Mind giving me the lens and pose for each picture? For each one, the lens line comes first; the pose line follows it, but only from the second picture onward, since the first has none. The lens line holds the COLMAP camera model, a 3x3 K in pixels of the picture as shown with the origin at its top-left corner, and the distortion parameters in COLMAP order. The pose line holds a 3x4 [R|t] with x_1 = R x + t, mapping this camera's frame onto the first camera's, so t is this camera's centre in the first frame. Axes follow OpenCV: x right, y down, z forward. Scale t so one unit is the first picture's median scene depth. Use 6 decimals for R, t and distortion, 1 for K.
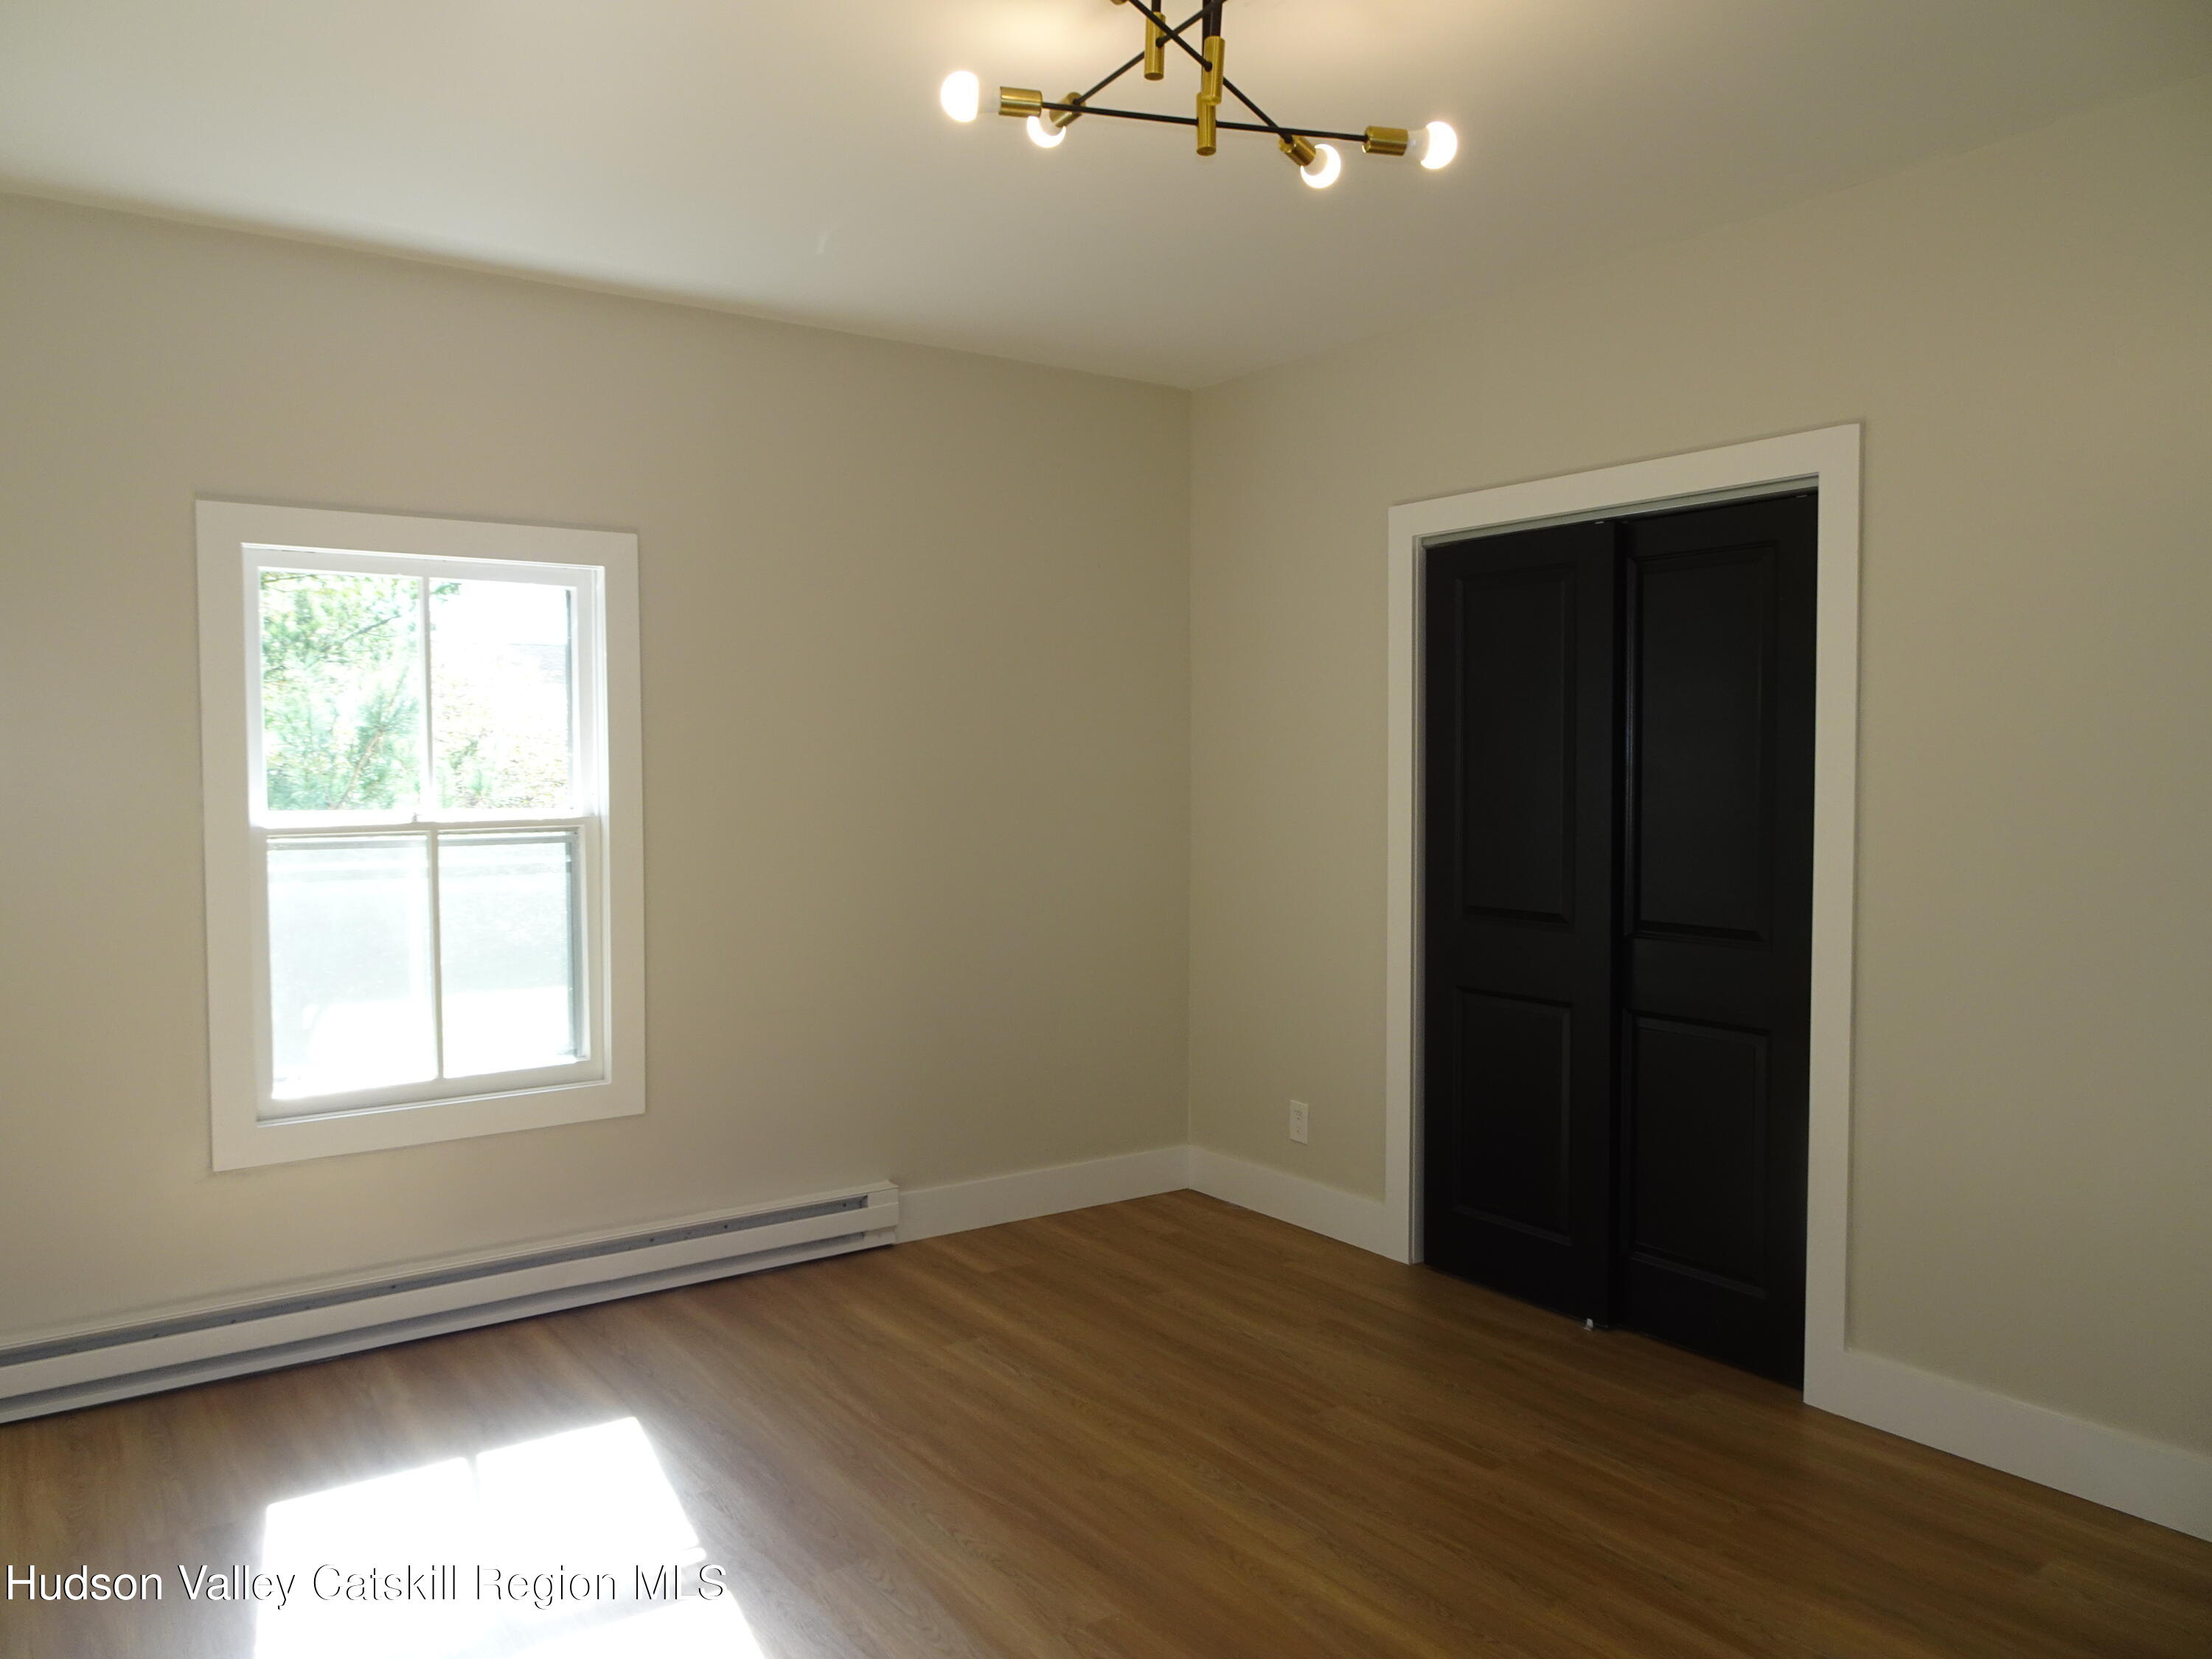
lens RADIAL K [[1588.0, 0, 1106.0], [0, 1588.0, 829.5], [0, 0, 1]] dist [-0.008496, -0.001417]
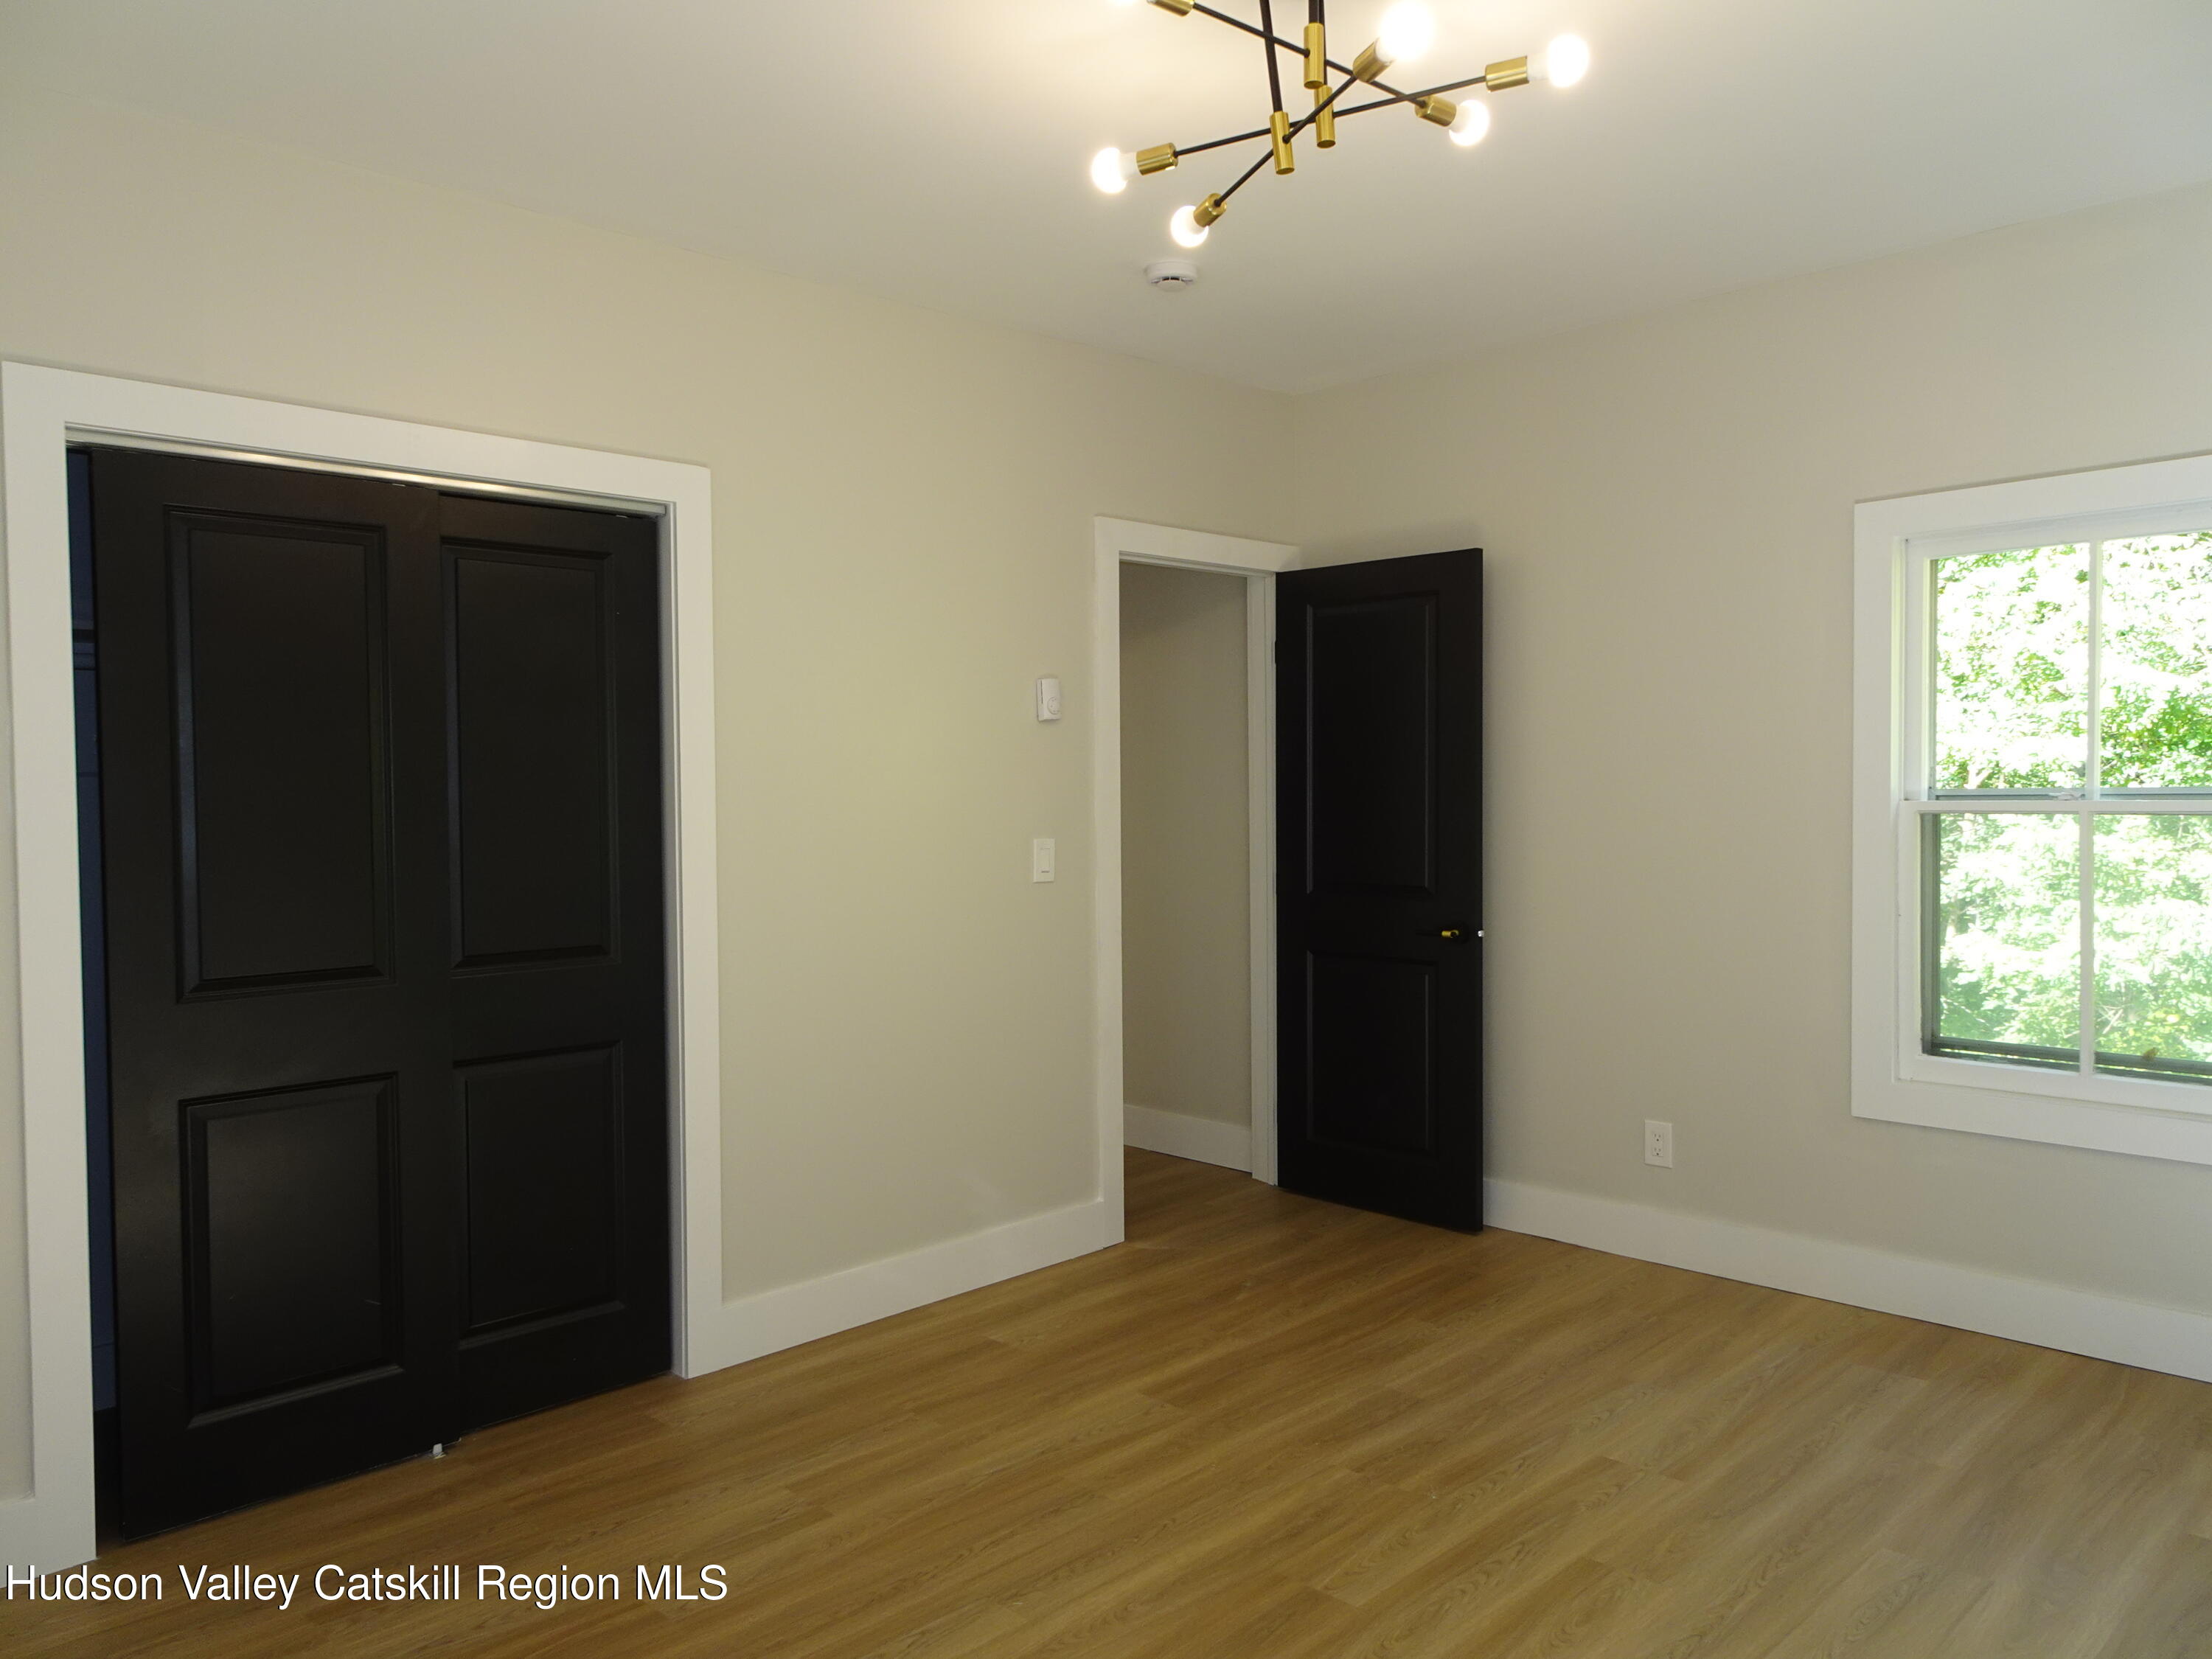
lens RADIAL K [[1588.0, 0, 1106.0], [0, 1588.0, 829.5], [0, 0, 1]] dist [-0.008496, -0.001417]
pose [[-0.162565, -0.028037, 0.986299, -0.717172], [0.055146, 0.997776, 0.037453, -0.031430], [-0.985156, 0.060479, -0.160657, 0.982048]]
